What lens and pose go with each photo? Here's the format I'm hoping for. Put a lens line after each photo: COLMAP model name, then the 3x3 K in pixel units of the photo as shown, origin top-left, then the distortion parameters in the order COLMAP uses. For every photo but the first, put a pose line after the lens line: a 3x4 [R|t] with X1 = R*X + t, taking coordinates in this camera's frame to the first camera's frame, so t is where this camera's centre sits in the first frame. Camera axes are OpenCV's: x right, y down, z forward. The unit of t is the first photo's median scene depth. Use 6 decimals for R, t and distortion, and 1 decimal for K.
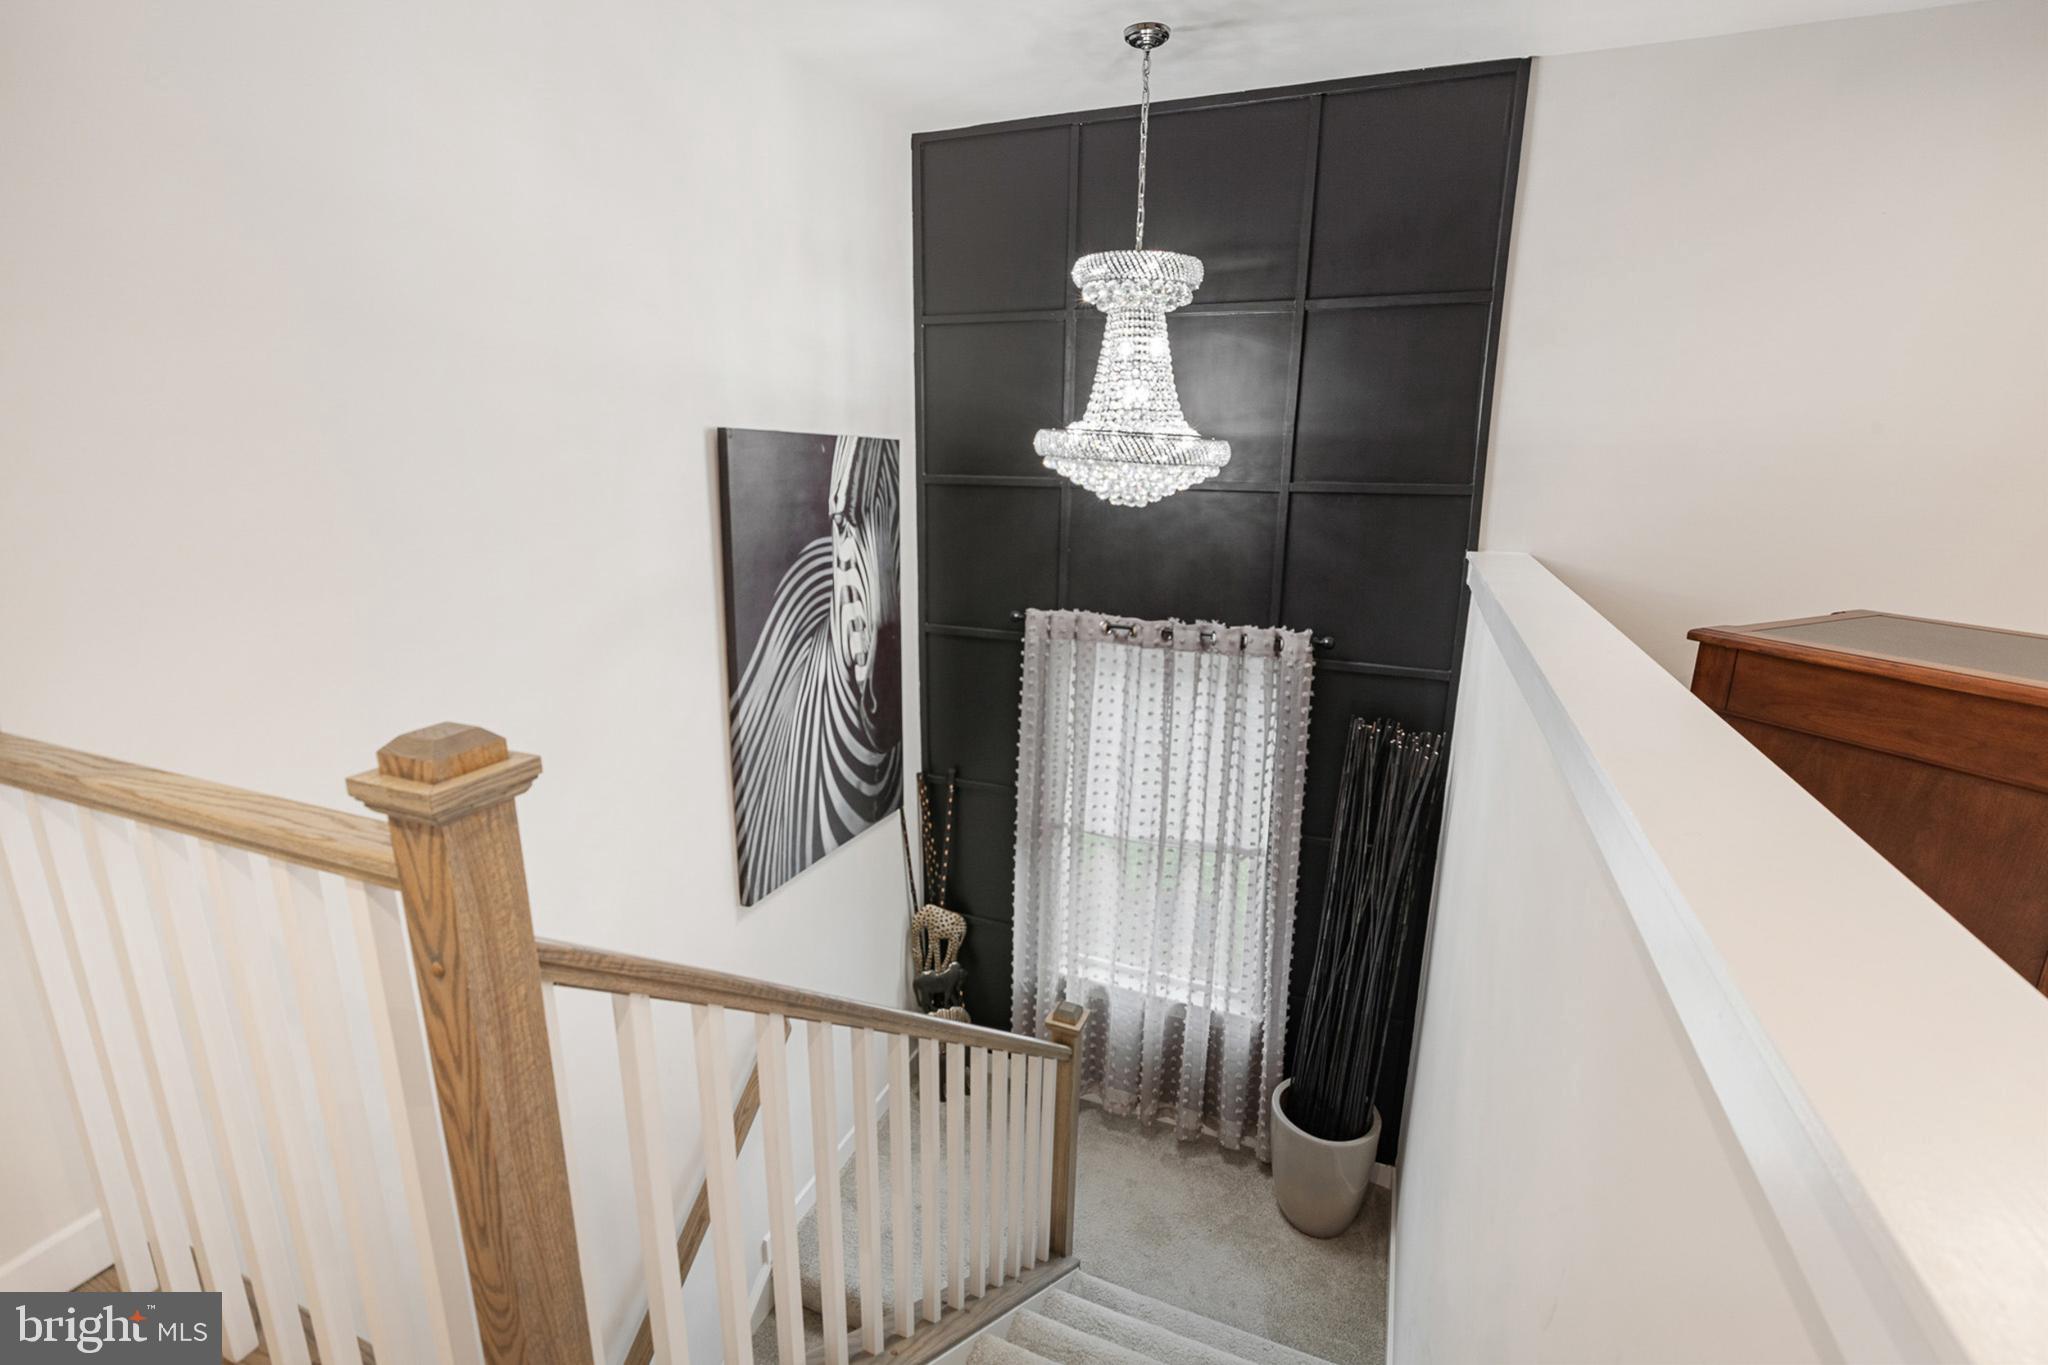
lens RADIAL K [[920.2, 0, 1024.1], [0, 920.2, 688.1], [0, 0, 1]] dist [-0.003689, -0.000004]
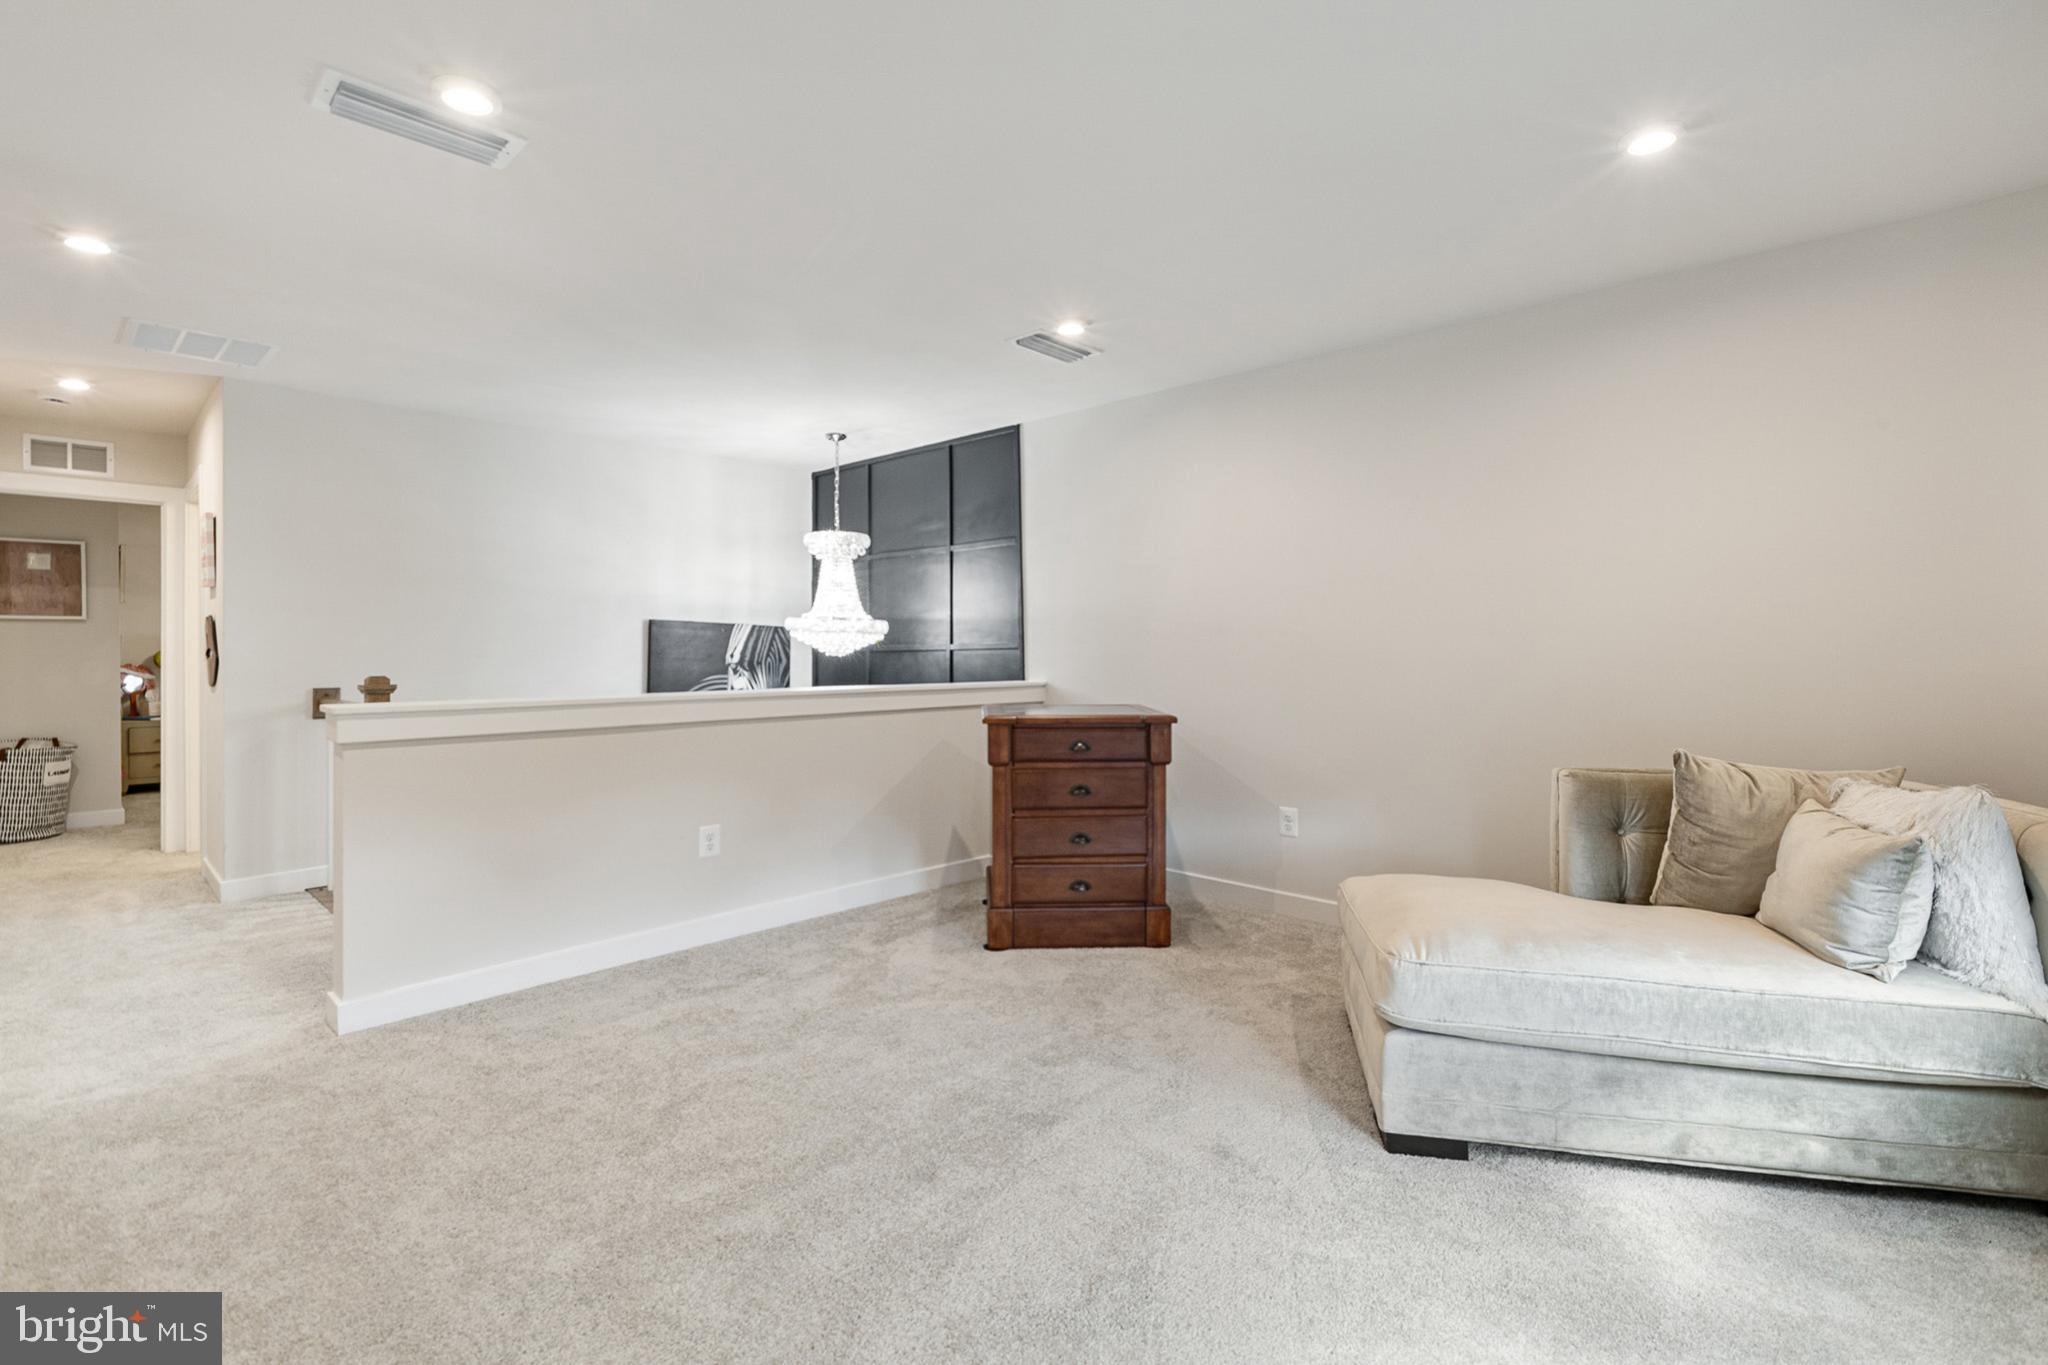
lens RADIAL K [[920.2, 0, 1021.2], [0, 920.2, 668.9], [0, 0, 1]] dist [-0.003689, -0.000004]
pose [[0.939531, -0.005654, -0.342418, 1.019197], [-0.075876, 0.971578, -0.224230, 0.205213], [0.333954, 0.236653, 0.912398, -0.542625]]
